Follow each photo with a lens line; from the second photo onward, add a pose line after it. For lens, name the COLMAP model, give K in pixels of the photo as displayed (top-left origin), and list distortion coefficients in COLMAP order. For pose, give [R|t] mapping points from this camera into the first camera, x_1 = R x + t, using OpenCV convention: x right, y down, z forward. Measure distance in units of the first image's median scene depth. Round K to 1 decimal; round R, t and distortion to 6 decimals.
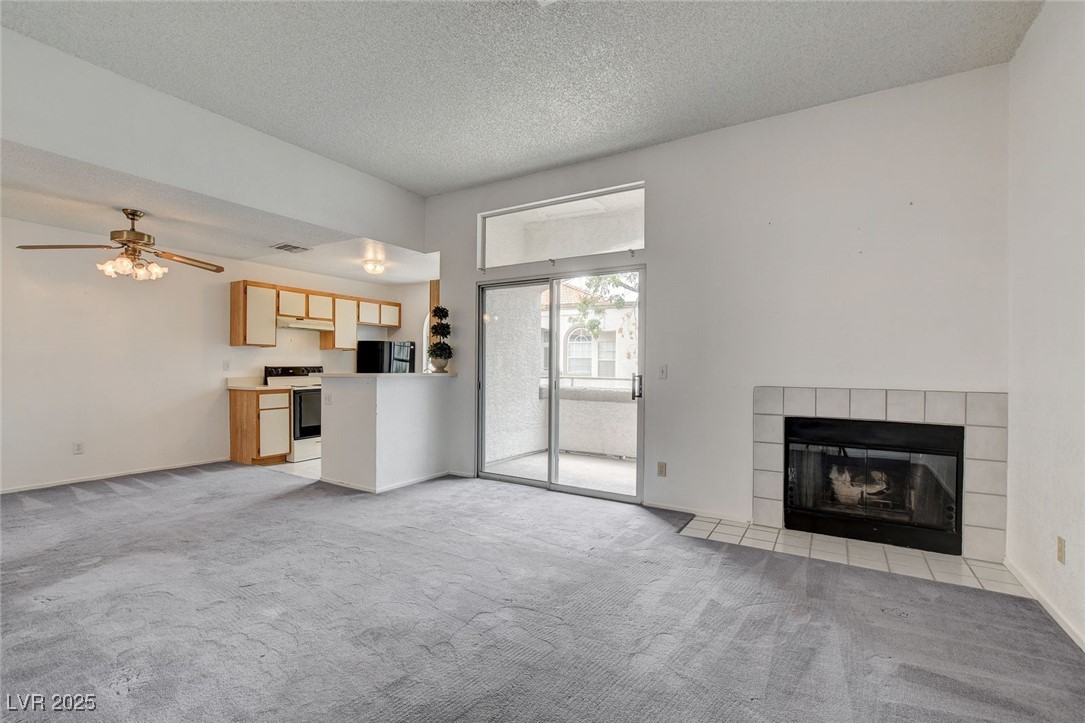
lens RADIAL K [[473.4, 0, 552.5], [0, 473.4, 370.0], [0, 0, 1]] dist [-0.017812, 0.000826]
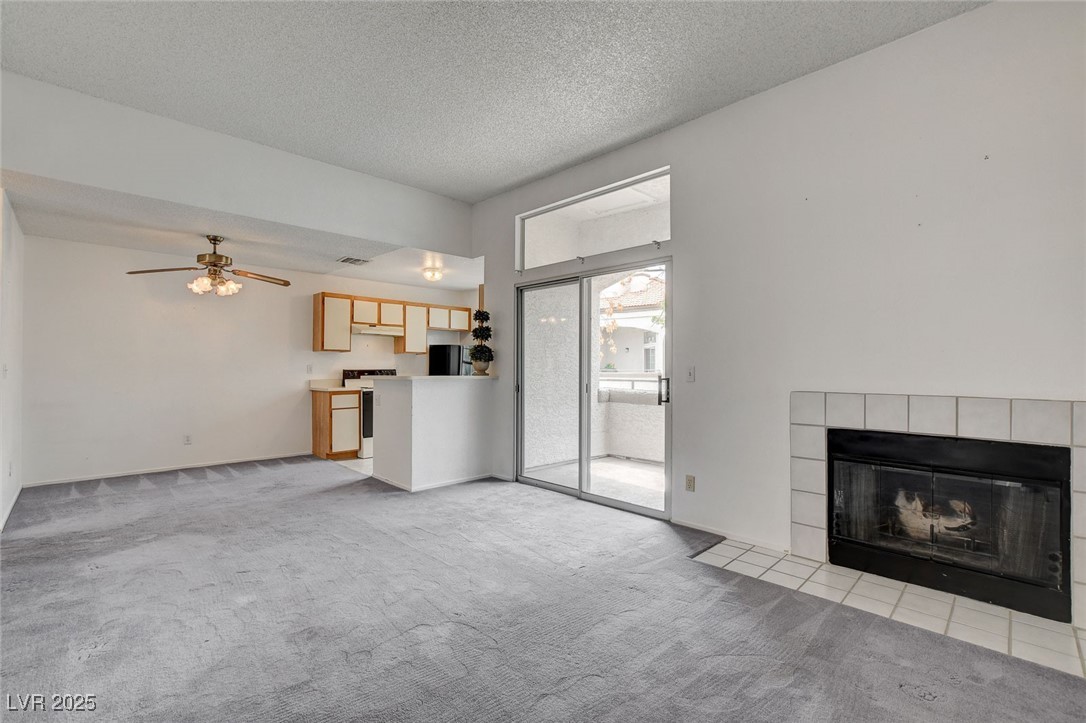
lens RADIAL K [[474.8, 0, 554.2], [0, 474.8, 363.2], [0, 0, 1]] dist [-0.018391, 0.001254]
pose [[0.971494, -0.007016, -0.236959, 0.168763], [0.002684, 0.999823, -0.018602, -0.001019], [0.237048, 0.017435, 0.971342, 0.056340]]
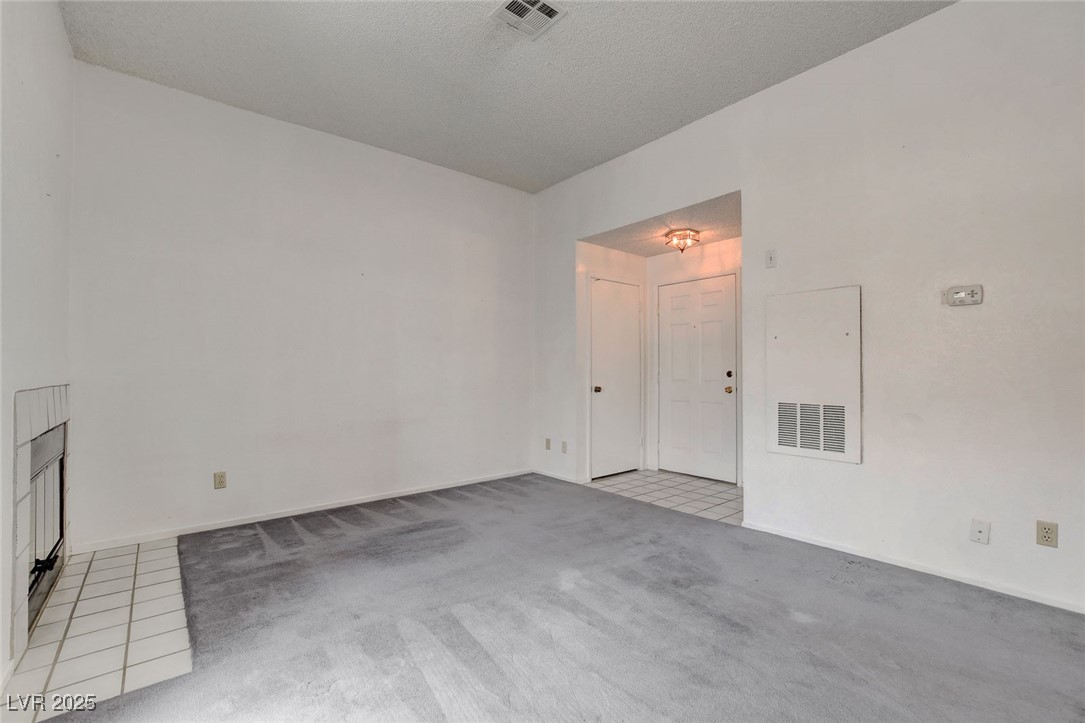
lens RADIAL K [[473.4, 0, 552.5], [0, 473.4, 370.0], [0, 0, 1]] dist [-0.017812, 0.000826]
pose [[-0.943953, -0.004803, 0.330045, -0.206396], [-0.002359, 0.999967, 0.007807, 0.006025], [-0.330071, 0.006591, -0.943933, 0.994842]]
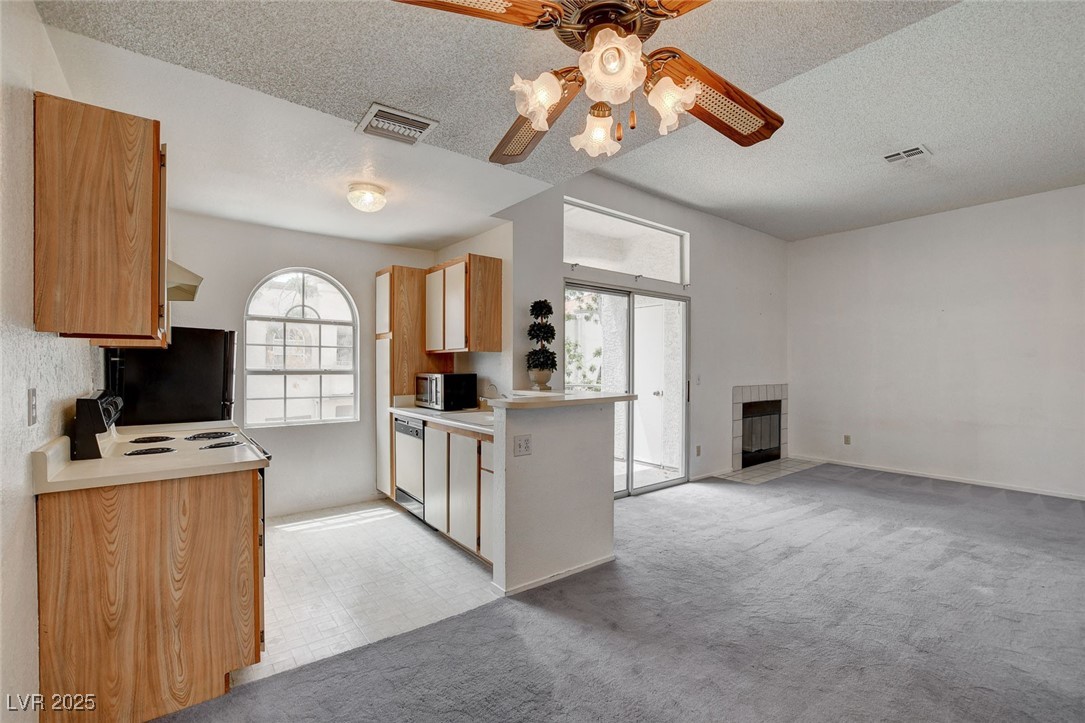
lens RADIAL K [[473.4, 0, 552.5], [0, 473.4, 370.0], [0, 0, 1]] dist [-0.017812, 0.000826]
pose [[0.356158, -0.015484, 0.934298, -1.021733], [0.007321, 0.999878, 0.013780, -0.038151], [-0.934397, 0.001933, 0.356228, 0.783194]]
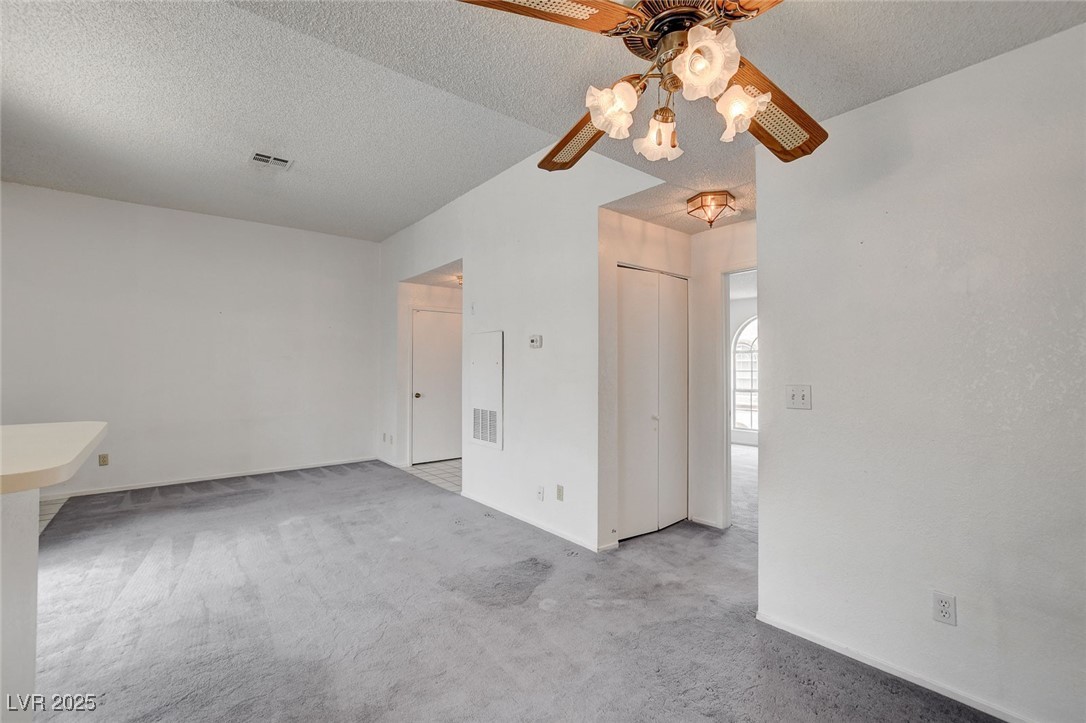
lens RADIAL K [[474.2, 0, 553.1], [0, 474.2, 360.9], [0, 0, 1]] dist [-0.015620, 0.000928]
pose [[-0.940593, -0.003437, 0.339520, -0.788173], [-0.005390, 0.999974, -0.004808, -0.038219], [-0.339494, -0.006352, -0.940587, 1.124232]]
